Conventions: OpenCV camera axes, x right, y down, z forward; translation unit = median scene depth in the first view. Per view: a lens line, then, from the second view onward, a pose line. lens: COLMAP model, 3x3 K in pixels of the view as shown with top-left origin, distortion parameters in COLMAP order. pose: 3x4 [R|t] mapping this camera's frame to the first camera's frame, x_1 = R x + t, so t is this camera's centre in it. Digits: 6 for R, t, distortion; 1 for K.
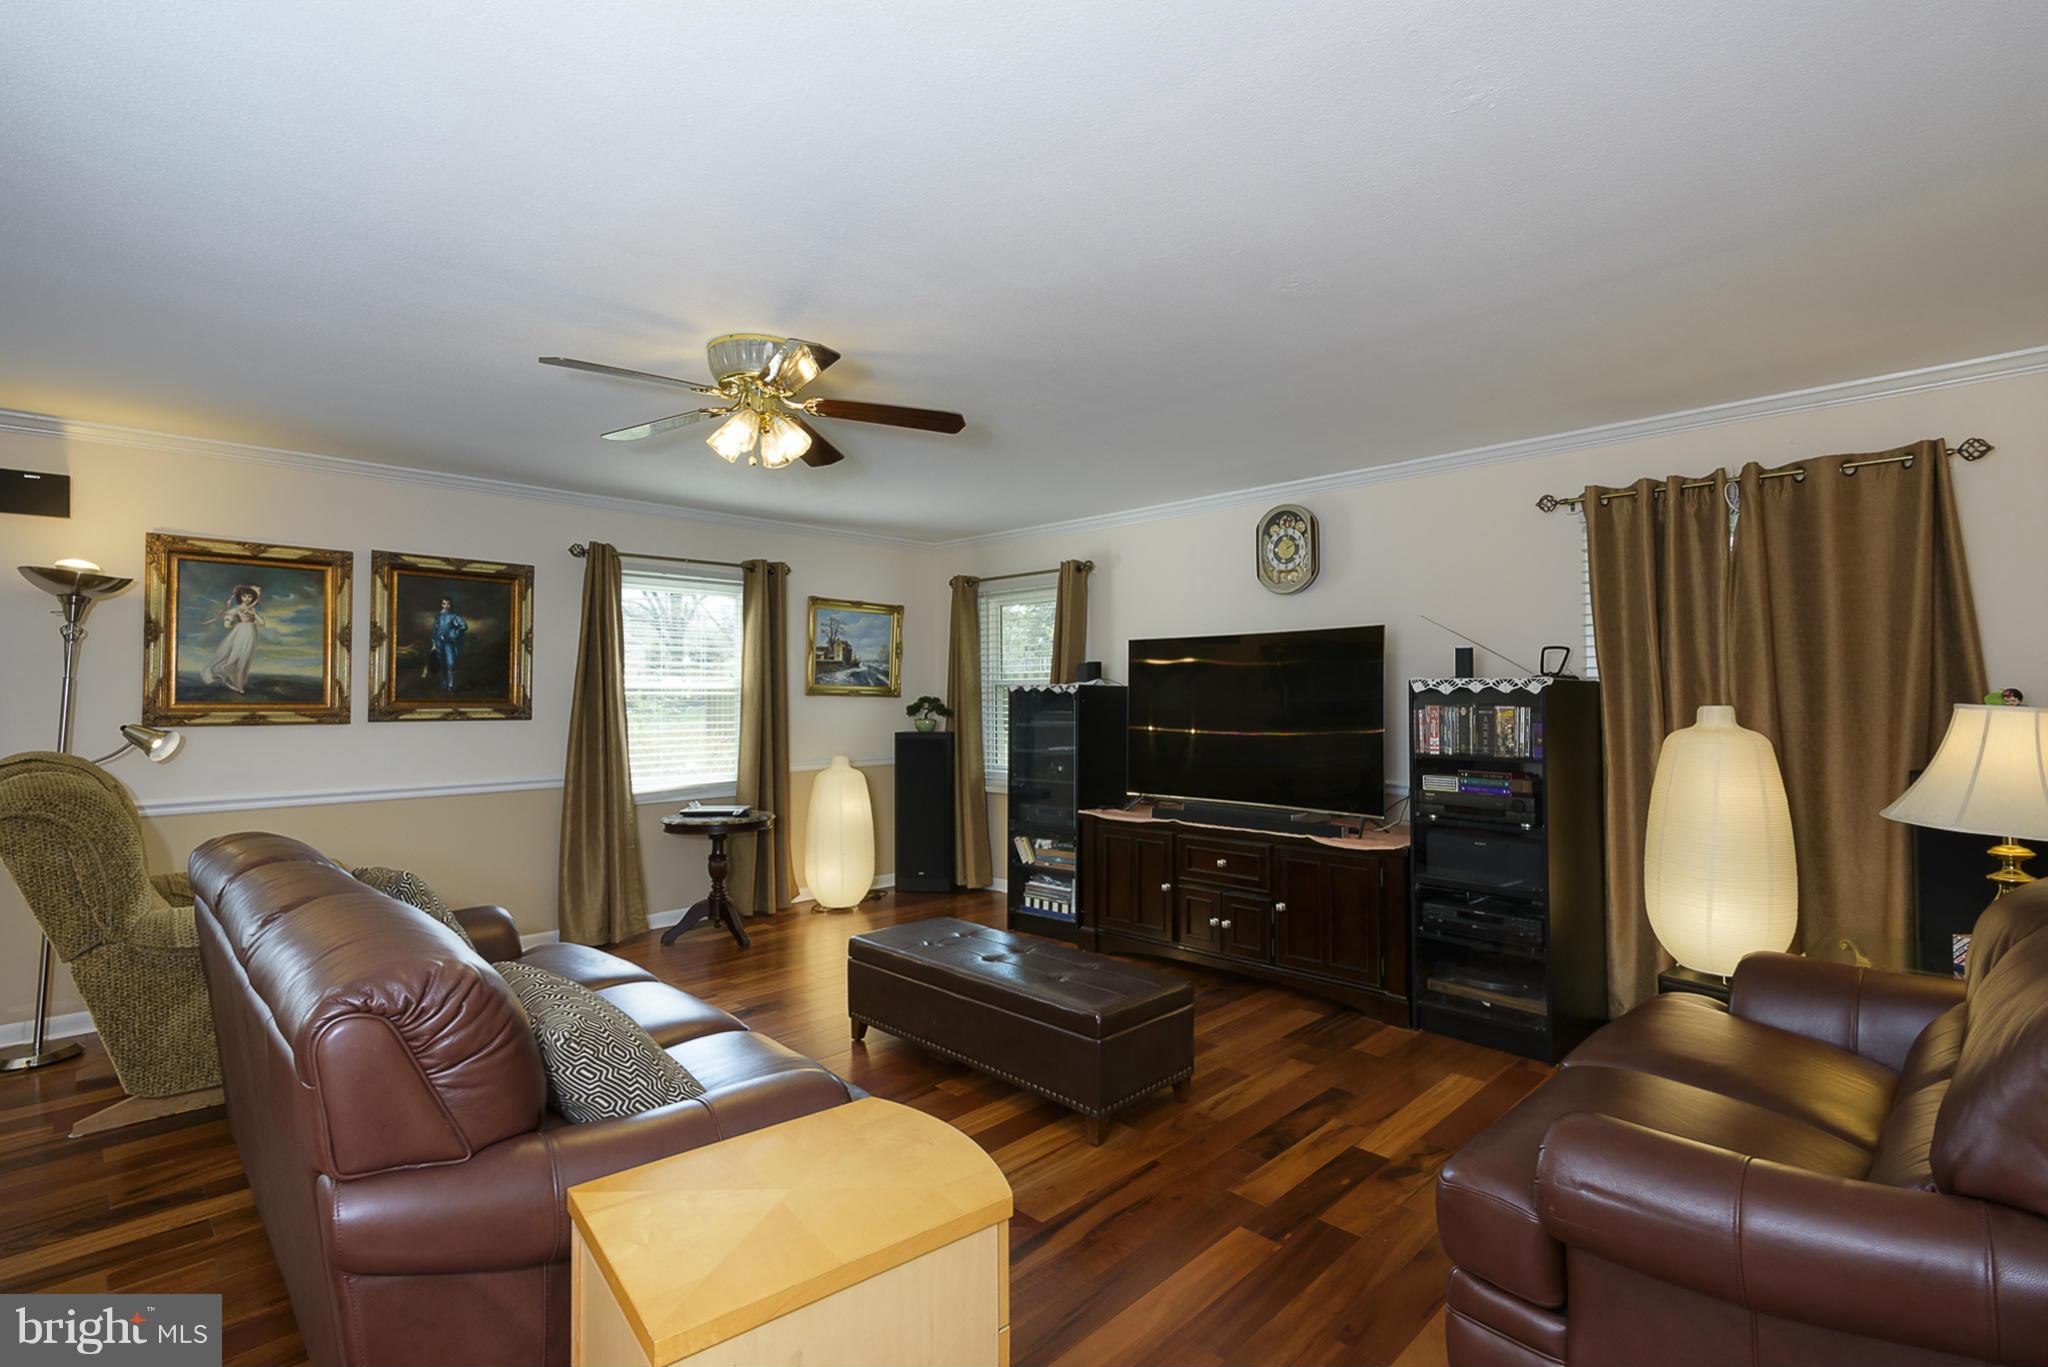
lens RADIAL K [[951.4, 0, 1024.0], [0, 951.4, 683.5], [0, 0, 1]] dist [0.000483, 0.000077]
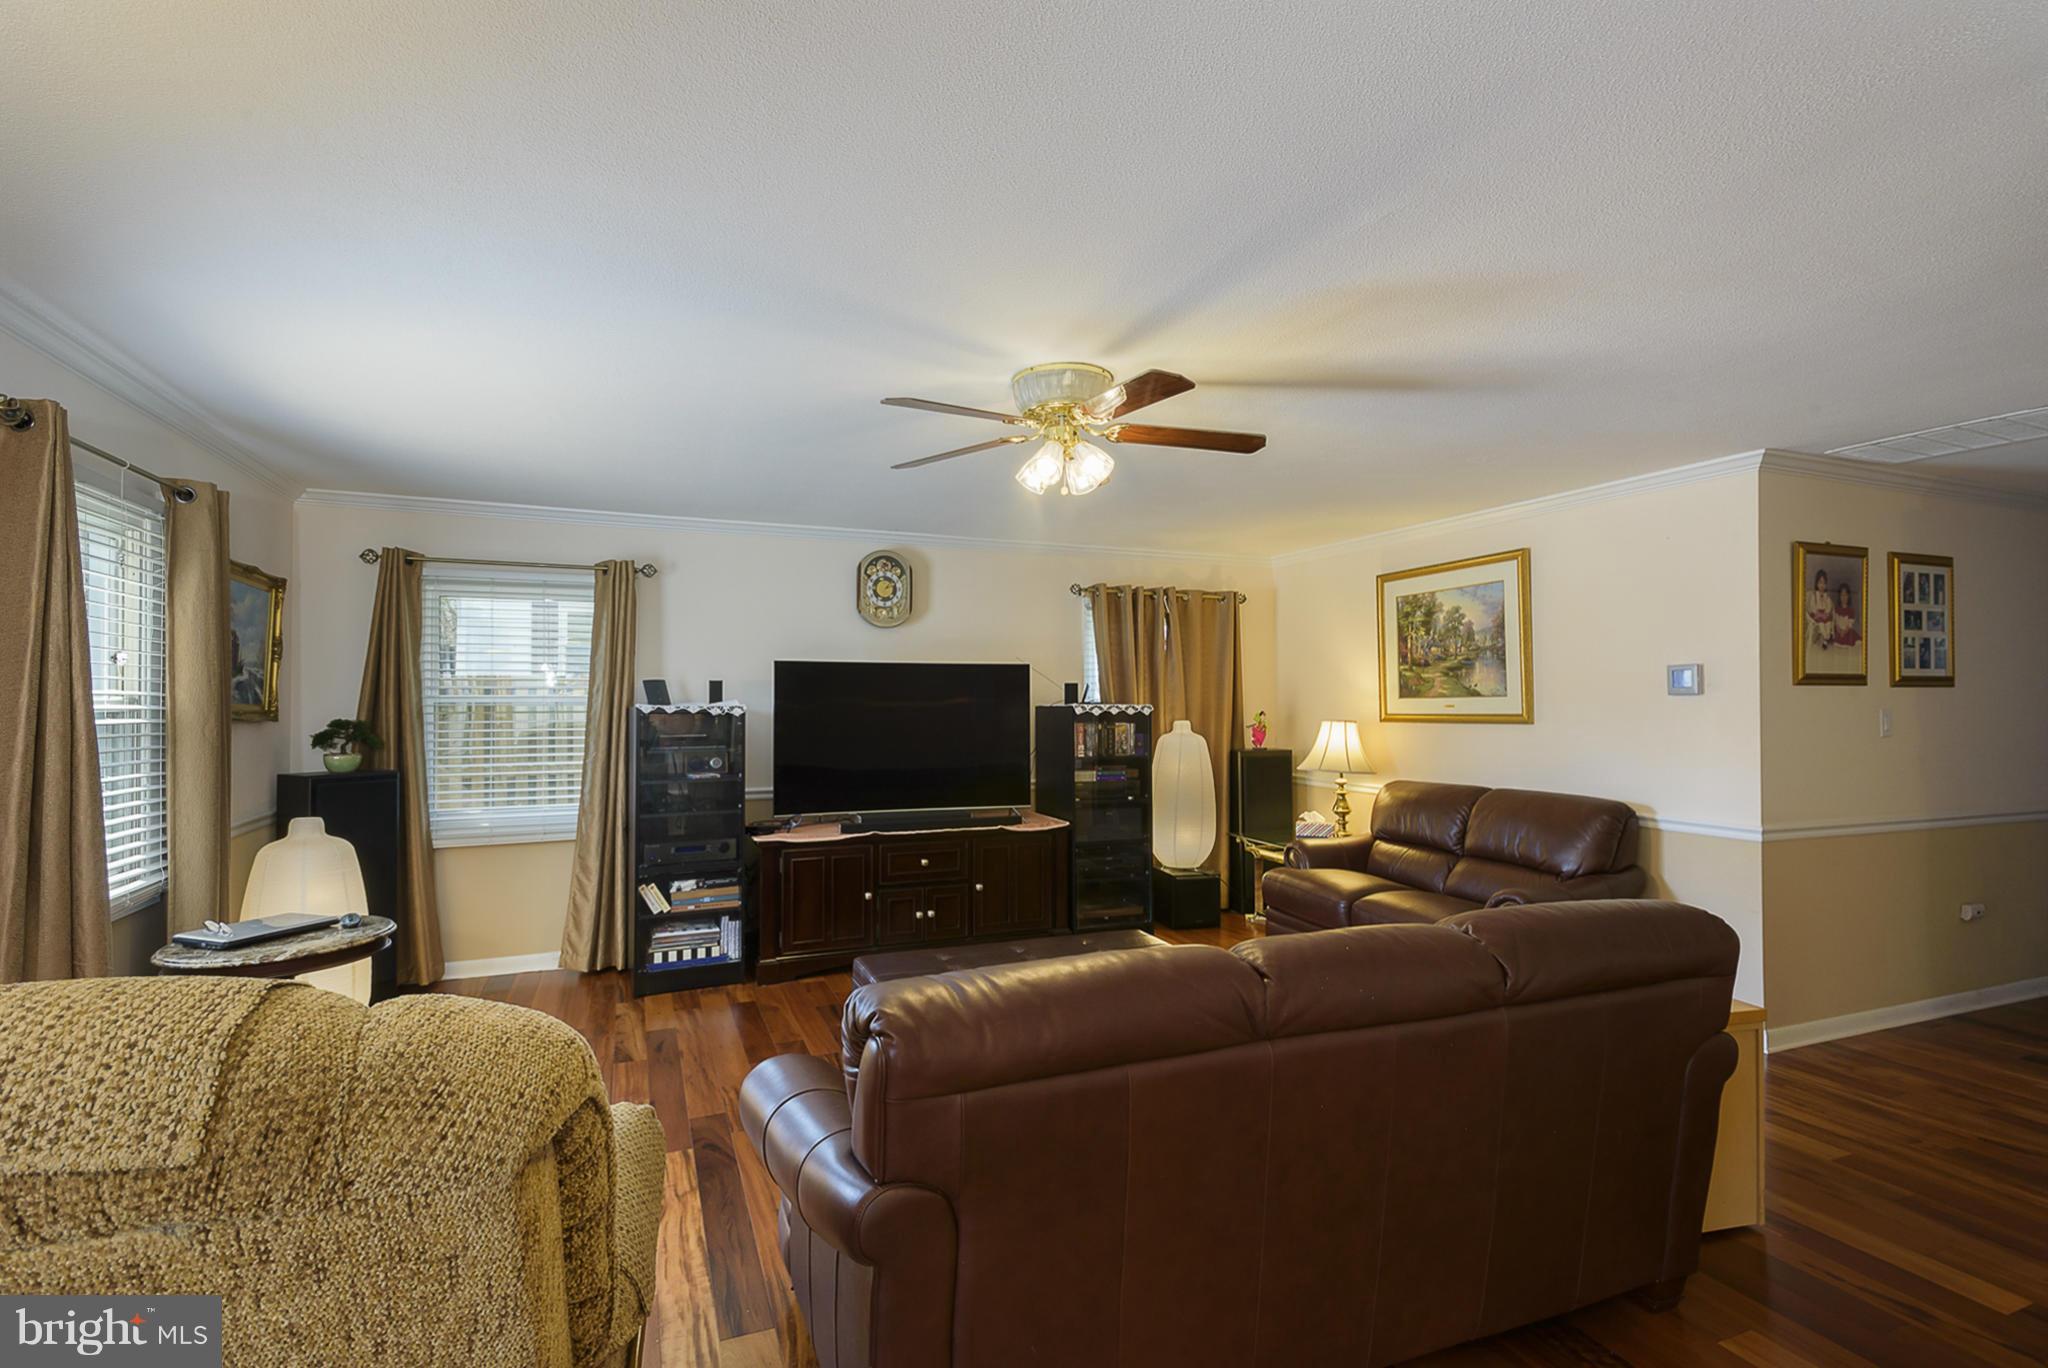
lens RADIAL K [[951.4, 0, 1024.0], [0, 951.4, 684.0], [0, 0, 1]] dist [0.000483, 0.000077]
pose [[0.386440, 0.019052, 0.922118, -0.716899], [-0.013302, 0.999798, -0.015082, -0.010294], [-0.922218, -0.006437, 0.386616, 0.391107]]
